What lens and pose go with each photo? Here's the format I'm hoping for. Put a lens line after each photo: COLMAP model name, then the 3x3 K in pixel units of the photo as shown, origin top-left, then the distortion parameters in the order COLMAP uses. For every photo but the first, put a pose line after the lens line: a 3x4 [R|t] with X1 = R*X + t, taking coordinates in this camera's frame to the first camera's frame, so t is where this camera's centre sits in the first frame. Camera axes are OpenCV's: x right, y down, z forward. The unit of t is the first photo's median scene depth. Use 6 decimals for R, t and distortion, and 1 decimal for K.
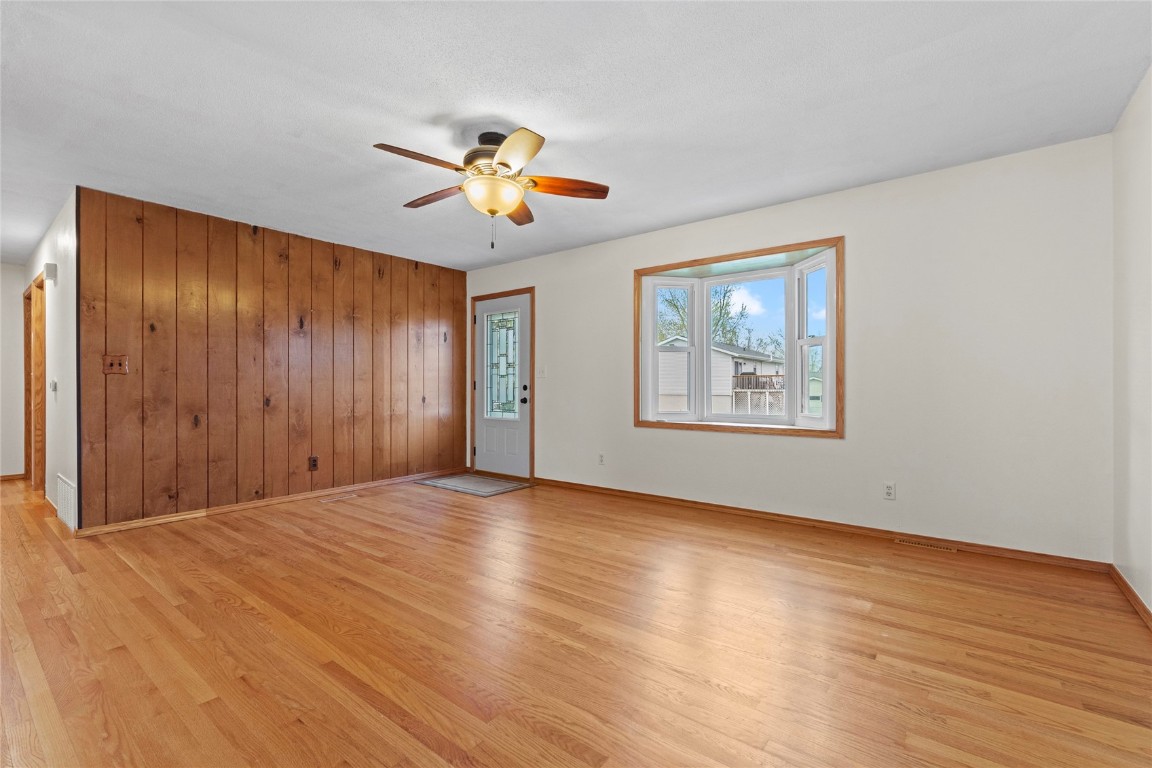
lens RADIAL K [[506.1, 0, 581.6], [0, 506.1, 385.2], [0, 0, 1]] dist [-0.002715, -0.000370]
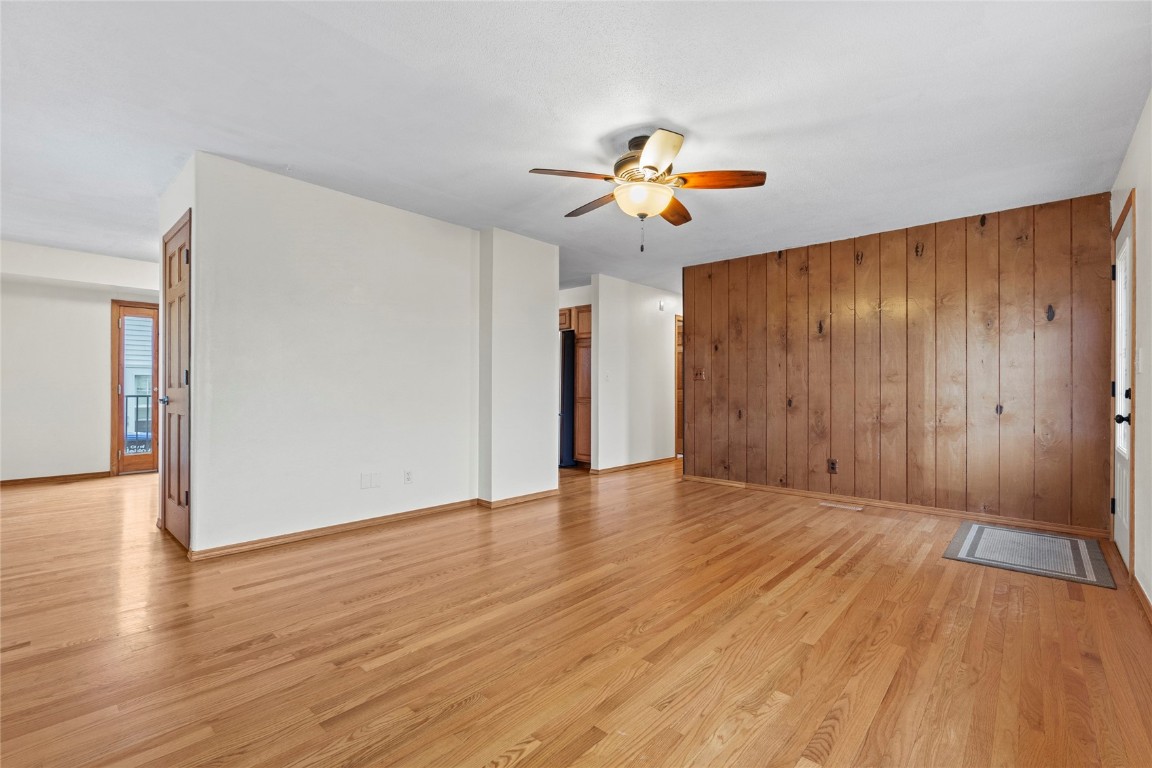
lens RADIAL K [[506.1, 0, 574.7], [0, 506.1, 387.1], [0, 0, 1]] dist [-0.002715, -0.000370]
pose [[-0.074212, -0.000200, -0.997243, 0.539700], [-0.004102, 0.999992, 0.000105, 0.000266], [0.997234, 0.004099, -0.074212, 0.605937]]
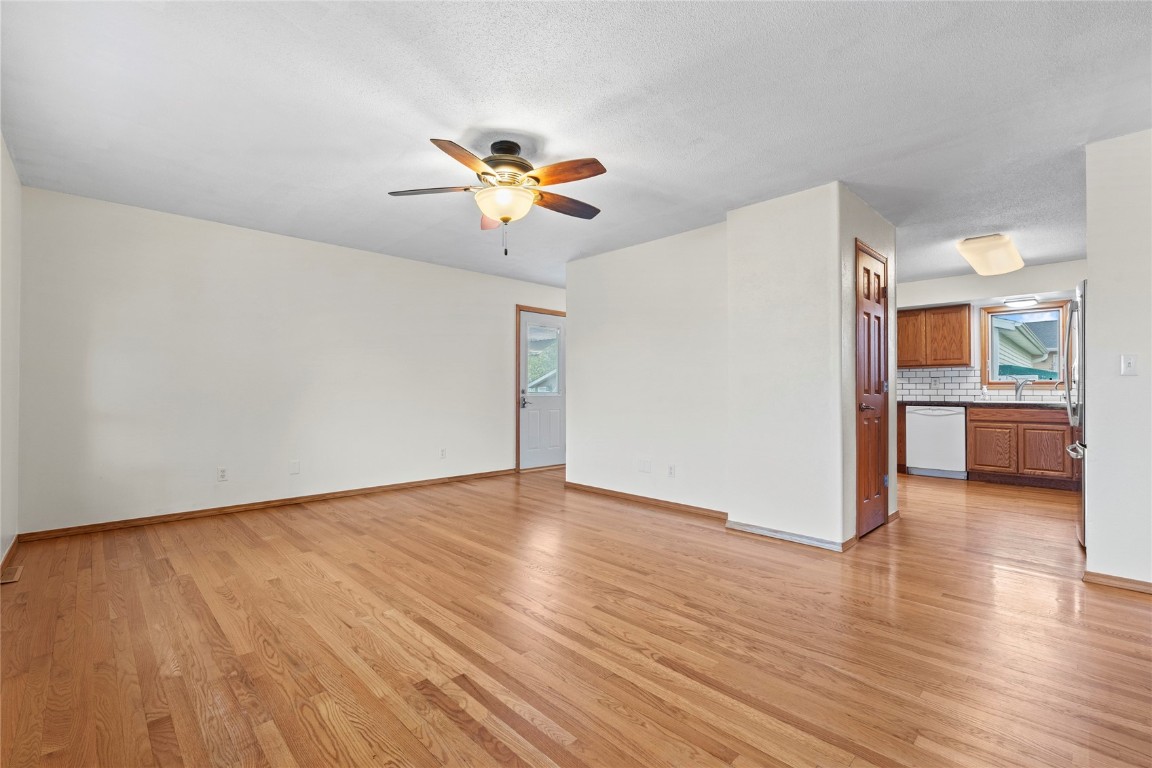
lens RADIAL K [[506.1, 0, 581.8], [0, 506.1, 383.9], [0, 0, 1]] dist [-0.002715, -0.000370]
pose [[-0.991065, 0.003185, 0.133342, -0.299127], [0.001112, 0.999877, -0.015620, 0.003109], [-0.133375, -0.015332, -0.990947, 1.276571]]
